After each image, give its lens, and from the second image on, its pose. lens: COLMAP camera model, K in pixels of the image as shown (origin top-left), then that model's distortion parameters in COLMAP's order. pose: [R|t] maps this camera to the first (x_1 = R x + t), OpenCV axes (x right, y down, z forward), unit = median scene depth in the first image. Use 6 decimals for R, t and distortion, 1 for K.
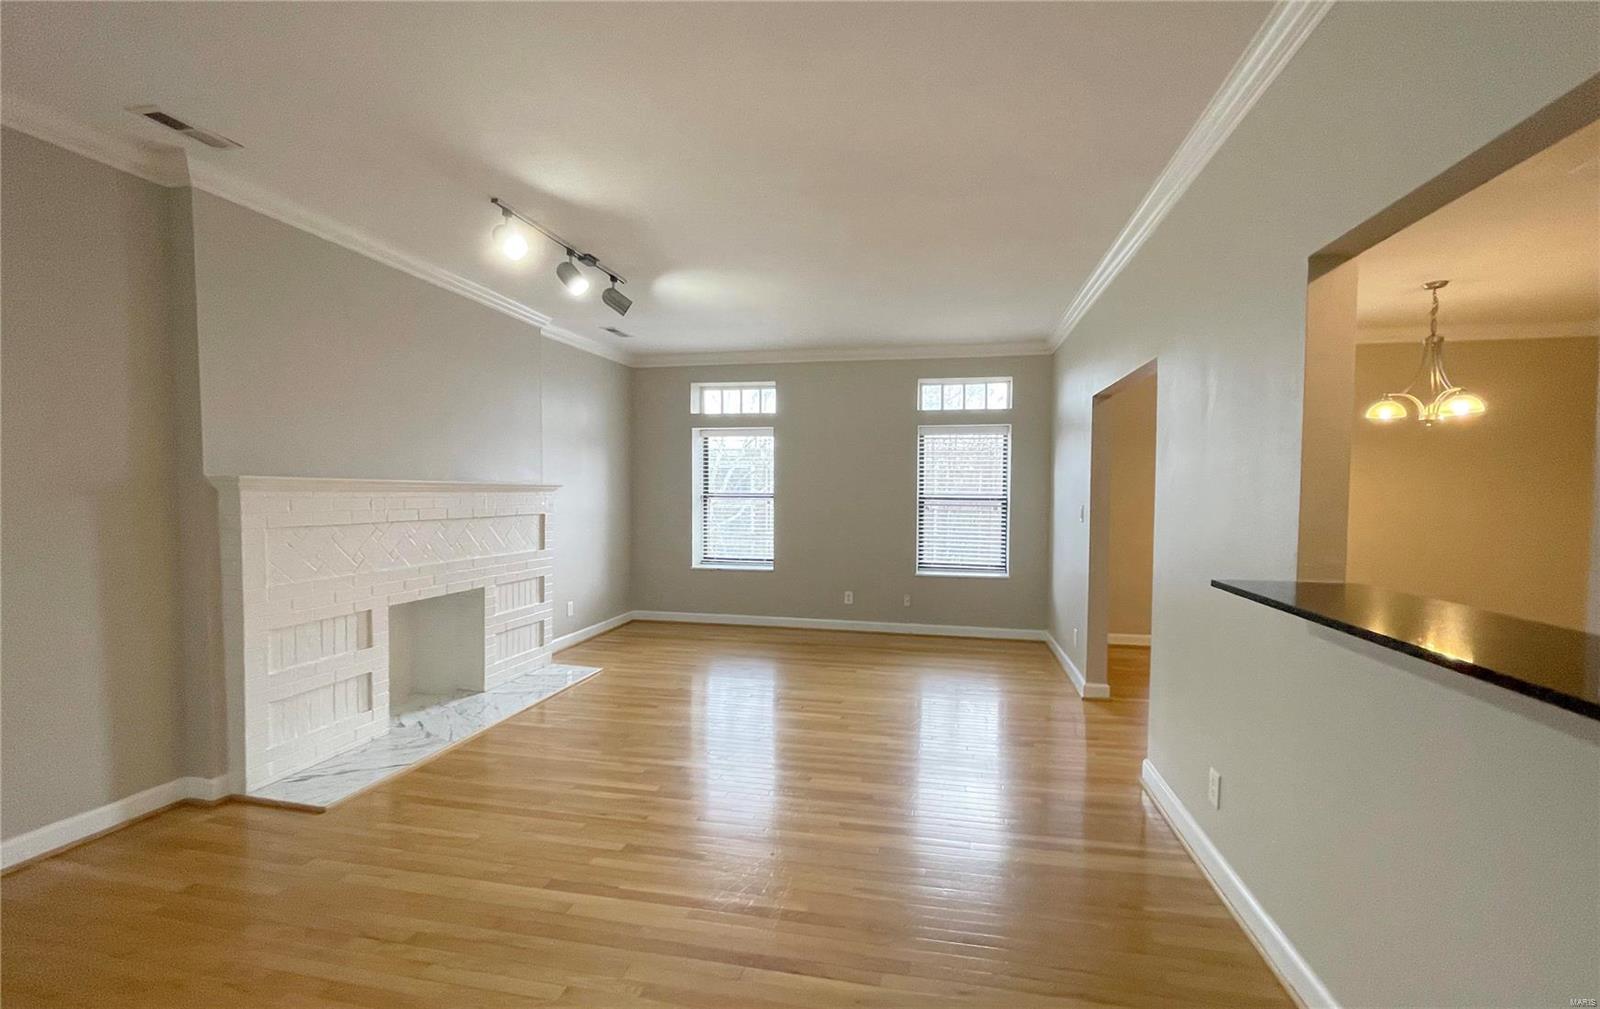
lens RADIAL K [[654.1, 0, 814.4], [0, 654.1, 523.2], [0, 0, 1]] dist [0.001548, 0.000124]
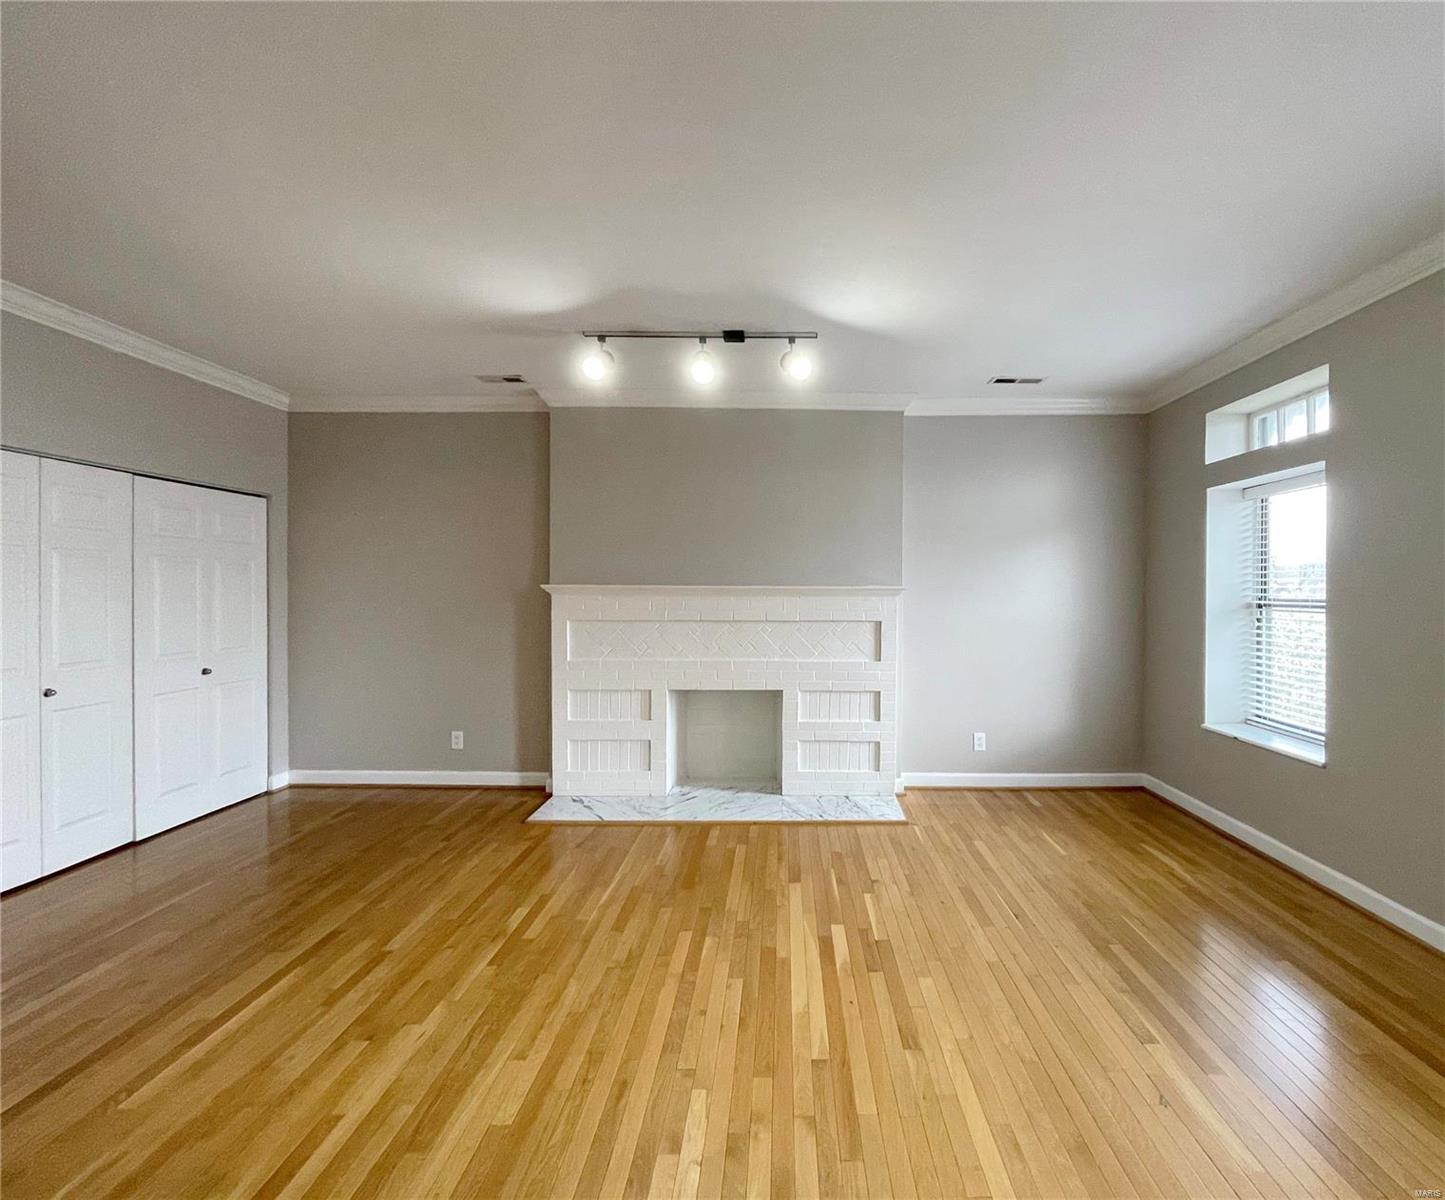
lens RADIAL K [[649.1, 0, 800.5], [0, 649.1, 598.4], [0, 0, 1]] dist [0.004046, 0.000133]
pose [[0.213214, 0.003922, -0.976998, 0.421264], [-0.049383, 0.998757, -0.006768, -0.033743], [0.975757, 0.049690, 0.213143, 0.718988]]
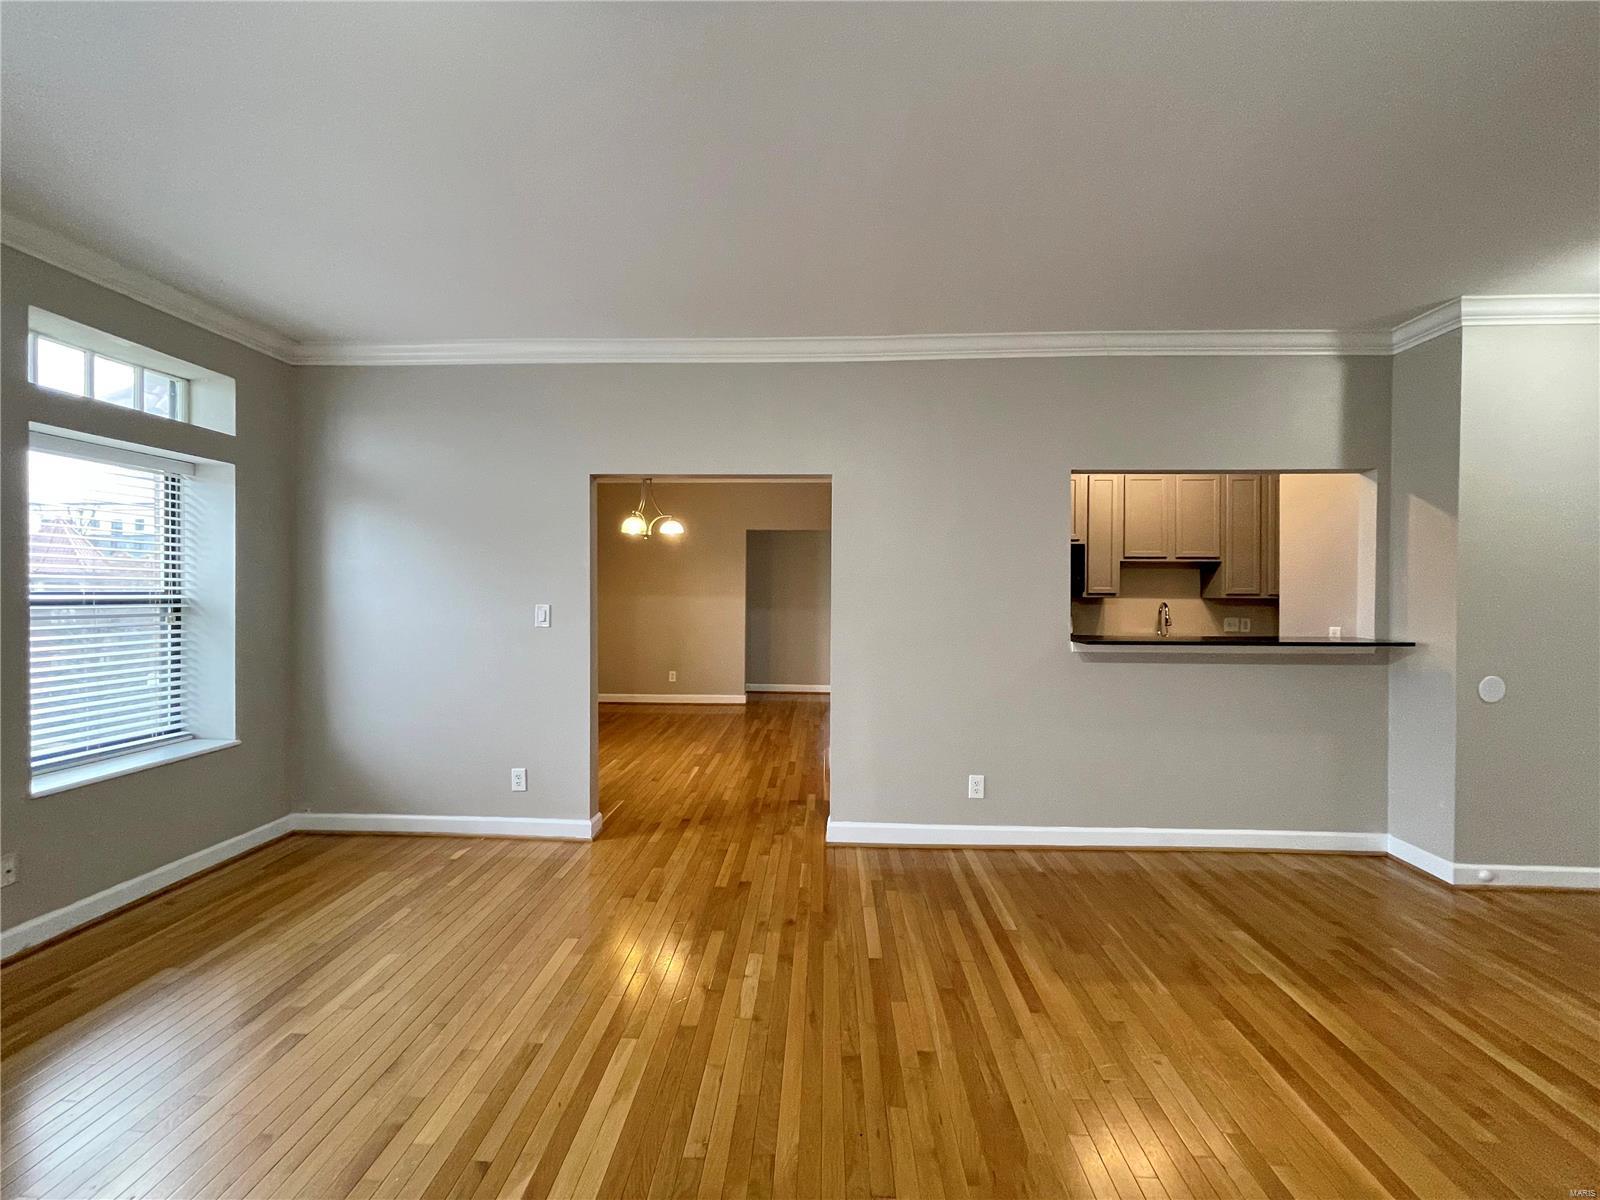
lens RADIAL K [[653.8, 0, 795.3], [0, 653.8, 590.3], [0, 0, 1]] dist [-0.000373, -0.000169]
pose [[-0.144143, -0.008029, 0.989524, -0.391525], [0.042545, 0.998992, 0.014303, -0.041473], [-0.988642, 0.044161, -0.143656, 0.774722]]
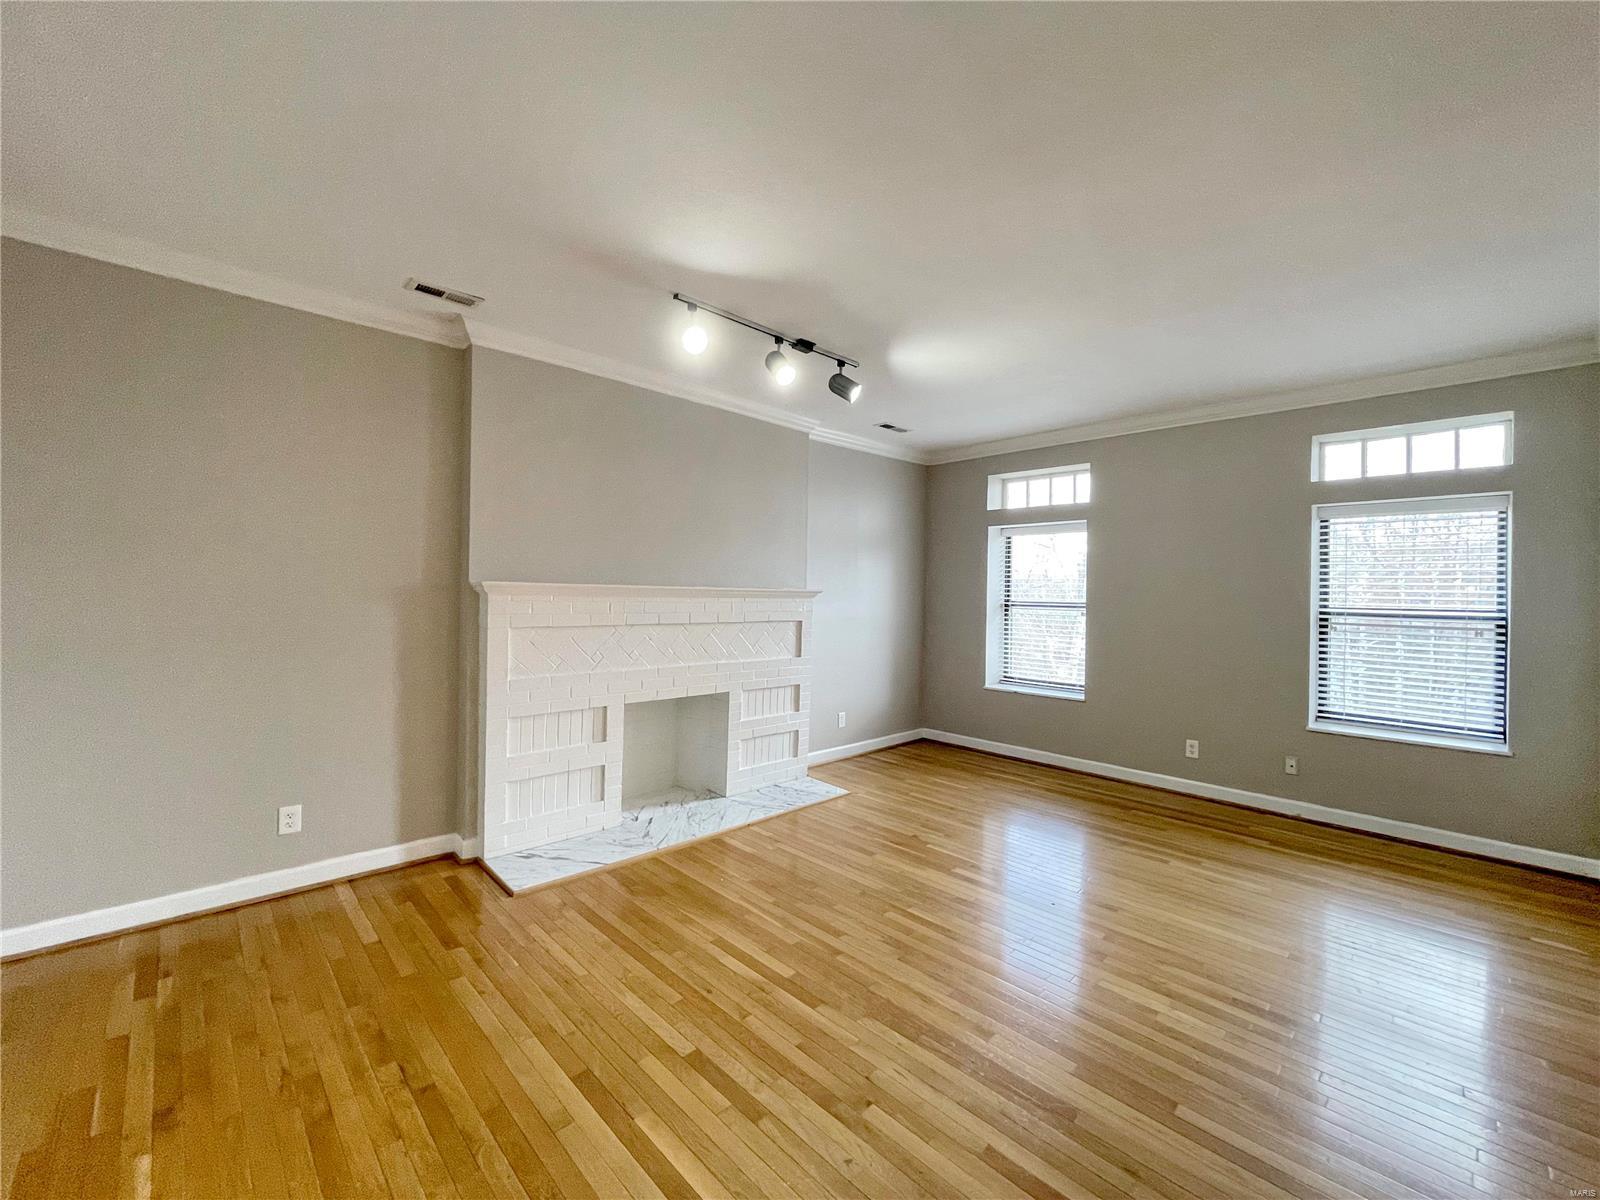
lens RADIAL K [[642.0, 0, 803.5], [0, 642.0, 597.1], [0, 0, 1]] dist [0.000369, 0.000337]
pose [[0.824664, 0.009903, -0.565536, 0.130291], [-0.037985, 0.998559, -0.037904, -0.013346], [0.564345, 0.052740, 0.823852, 0.218152]]
